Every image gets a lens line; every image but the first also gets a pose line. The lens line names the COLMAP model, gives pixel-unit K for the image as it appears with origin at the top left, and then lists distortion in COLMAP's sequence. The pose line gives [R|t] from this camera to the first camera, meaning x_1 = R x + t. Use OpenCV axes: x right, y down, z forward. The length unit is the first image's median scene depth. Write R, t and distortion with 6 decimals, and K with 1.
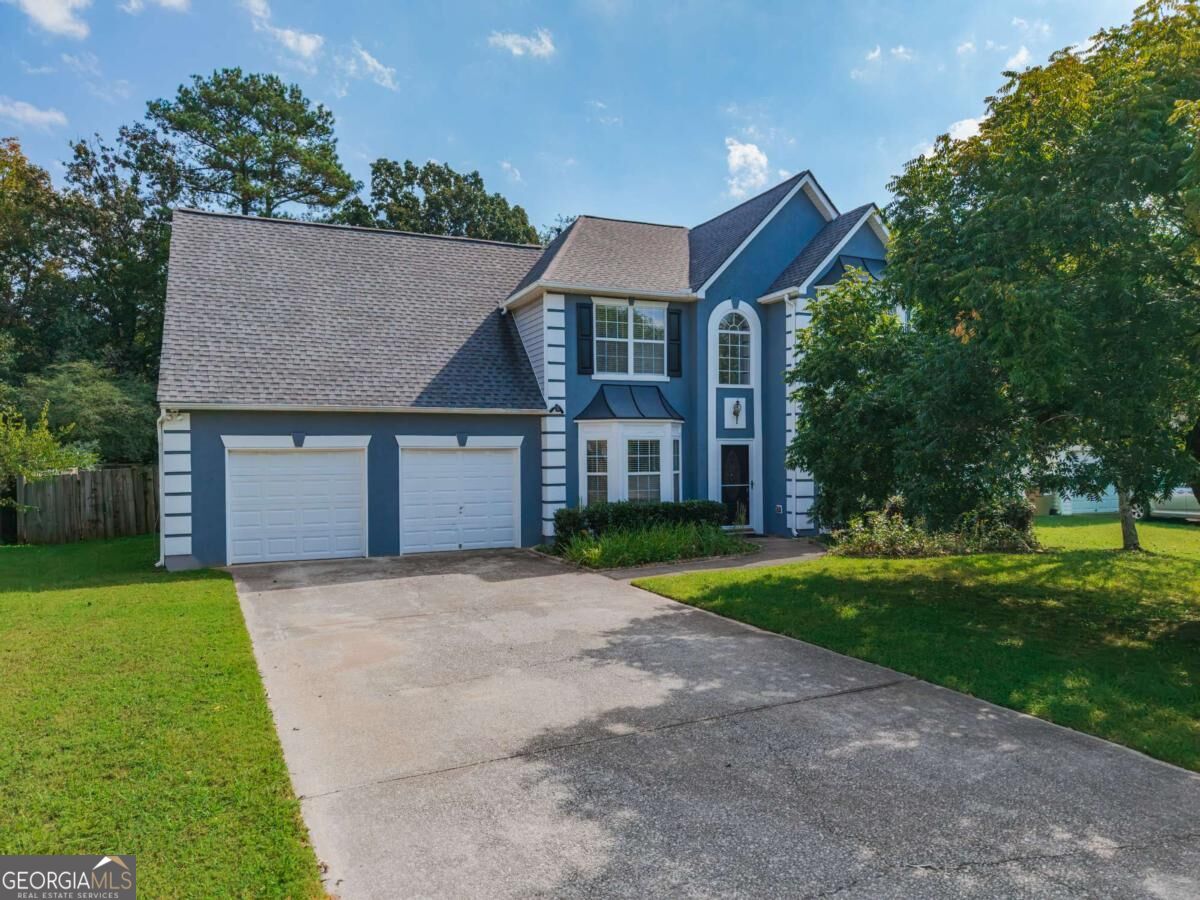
lens RADIAL K [[840.6, 0, 656.2], [0, 840.6, 509.3], [0, 0, 1]] dist [0.066126, -0.034012]
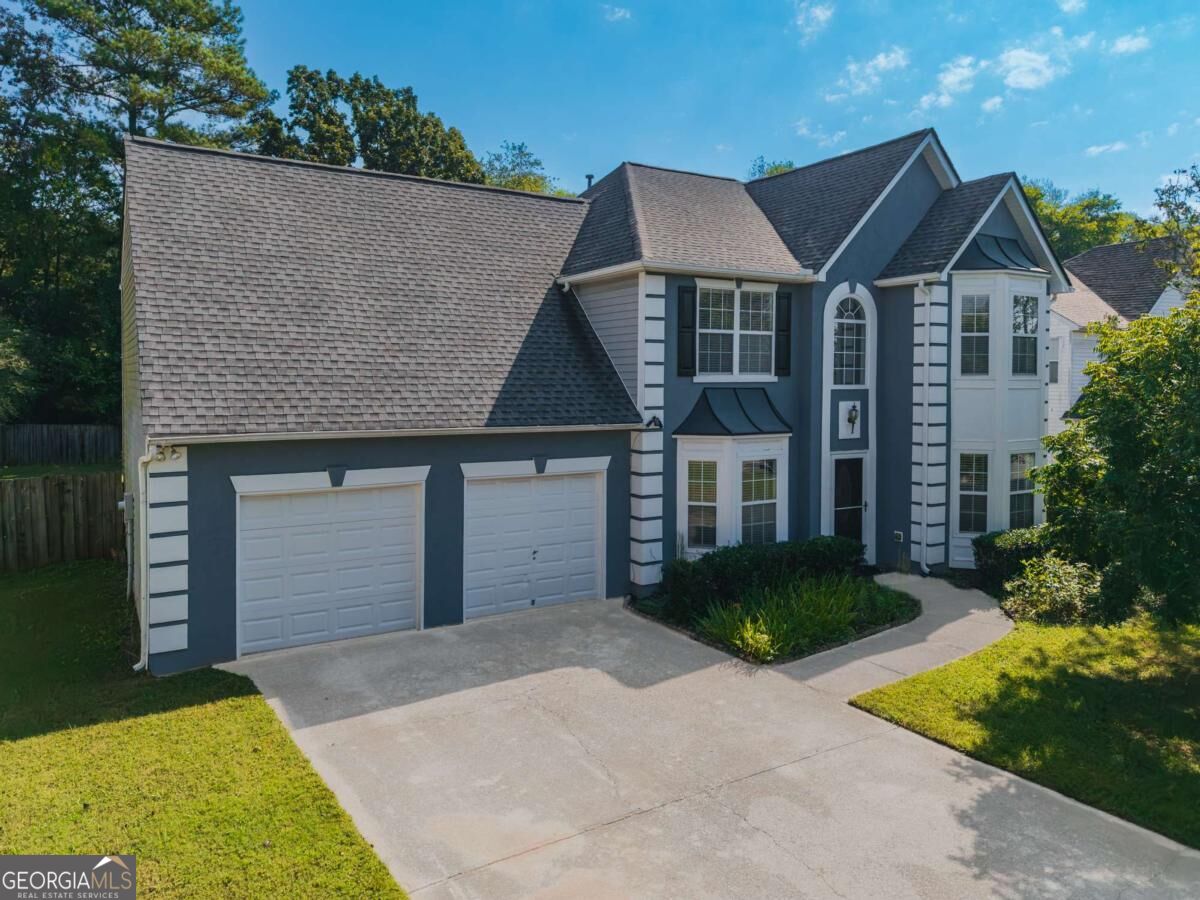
lens RADIAL K [[840.6, 0, 631.9], [0, 840.6, 436.3], [0, 0, 1]] dist [0.066126, -0.034012]
pose [[0.991889, 0.006934, 0.126916, -0.232423], [-0.008026, 0.999935, 0.008090, -0.109334], [-0.126852, -0.009043, 0.991880, 0.224963]]
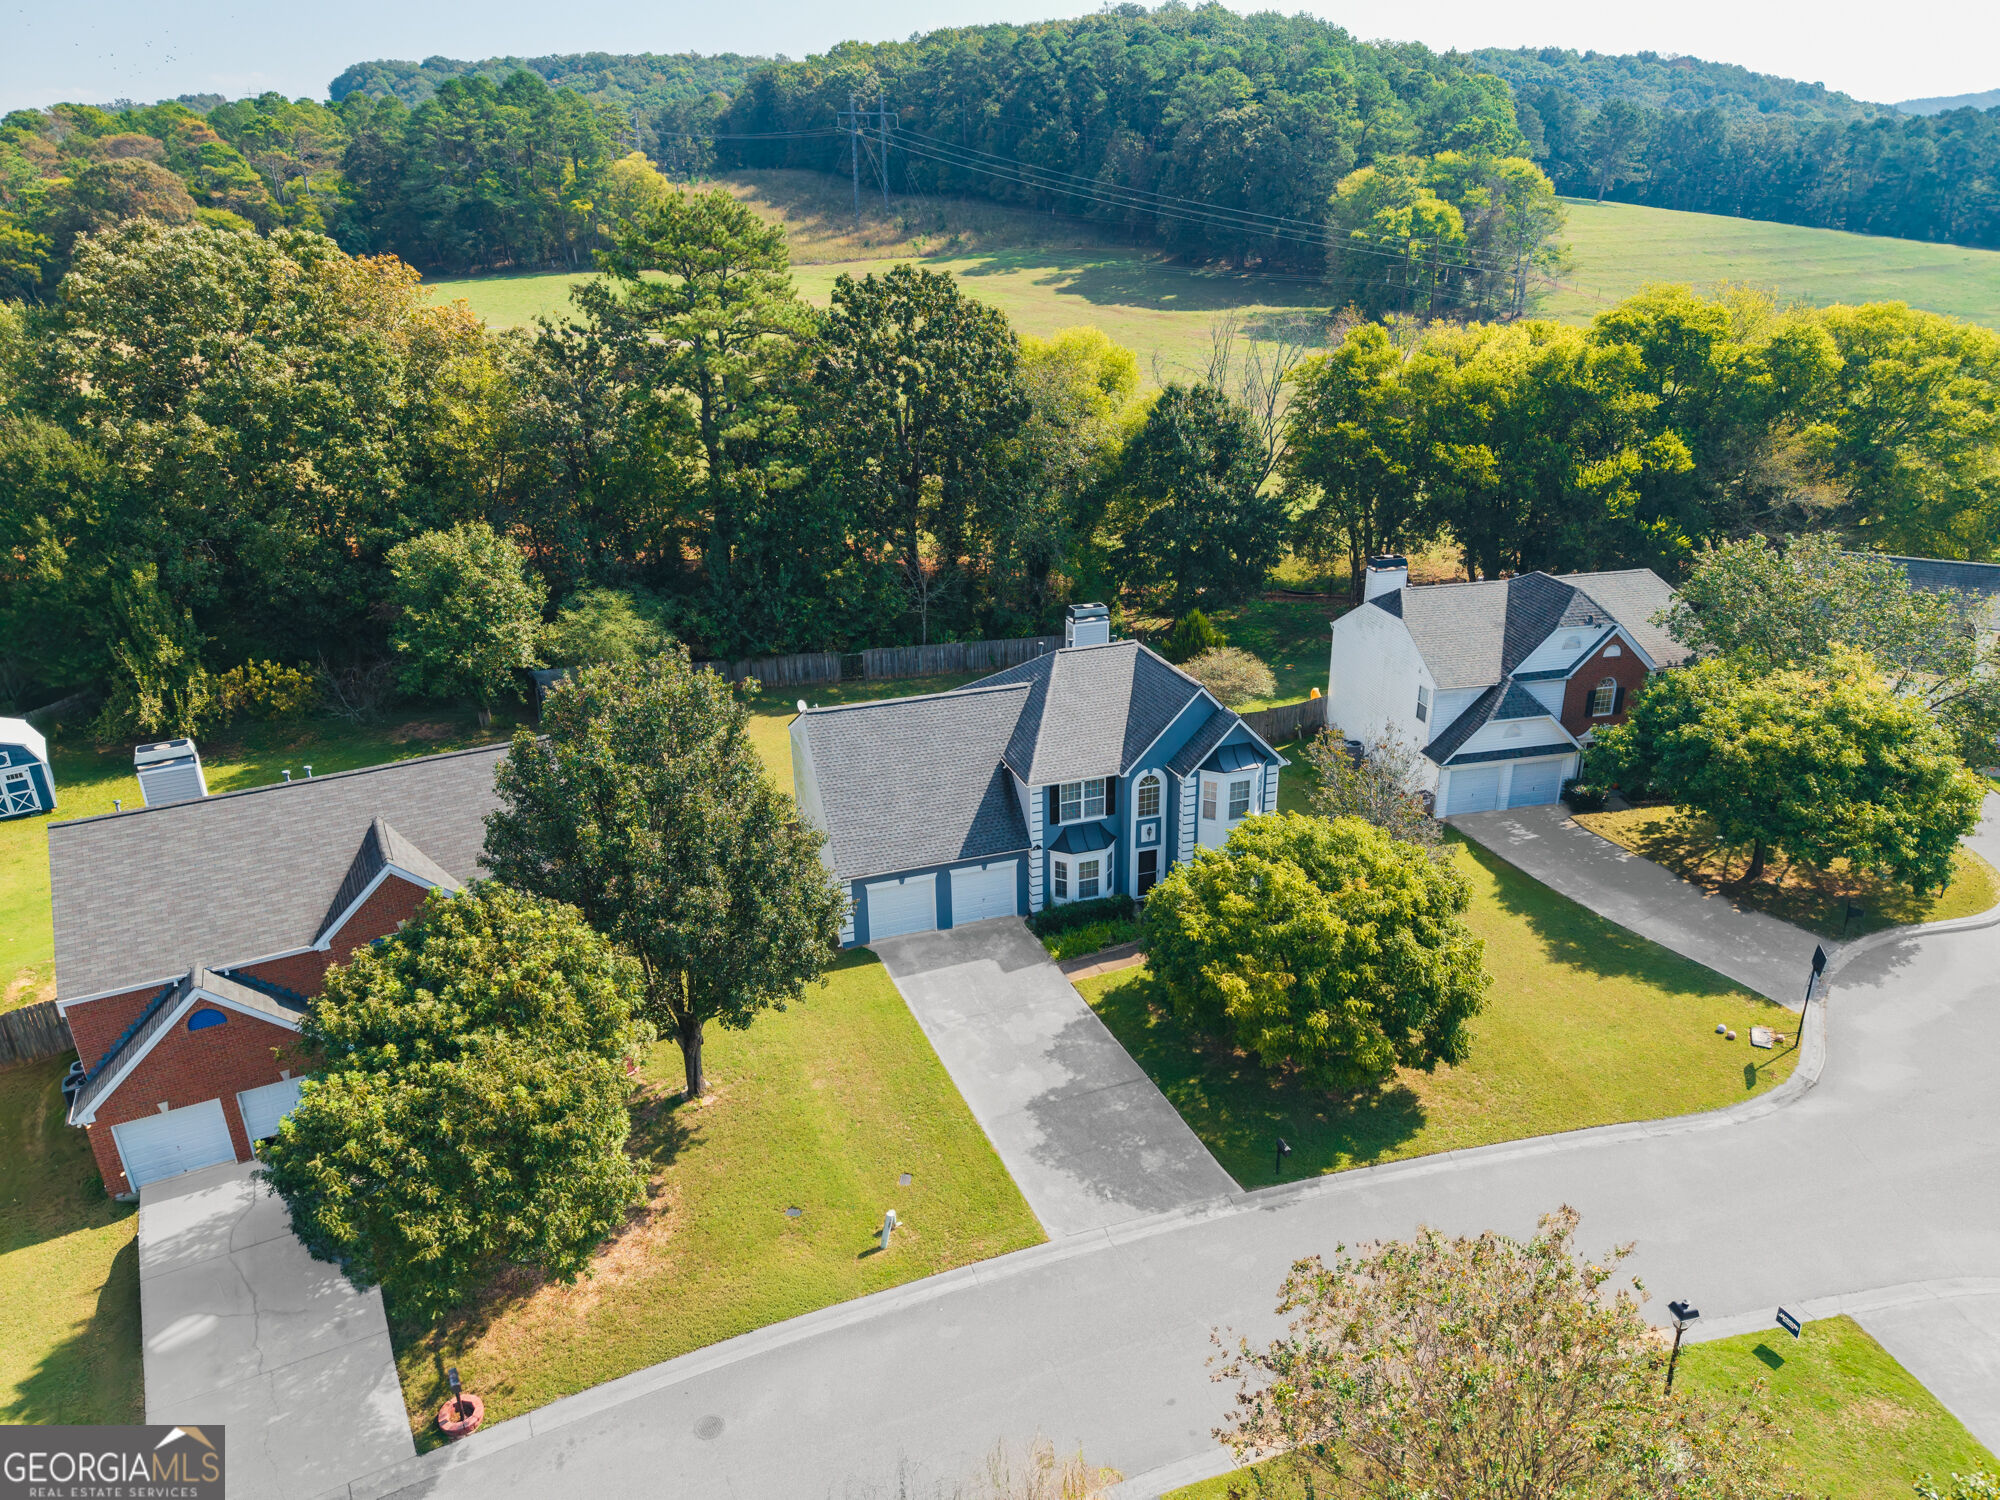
lens RADIAL K [[1401.0, 0, 1021.3], [0, 1401.0, 769.1], [0, 0, 1]] dist [0.066126, -0.034012]
pose [[0.992735, 0.040993, -0.113120, 0.158790], [0.004669, 0.926337, 0.376668, -1.298617], [0.120228, -0.374460, 0.919416, -1.509181]]
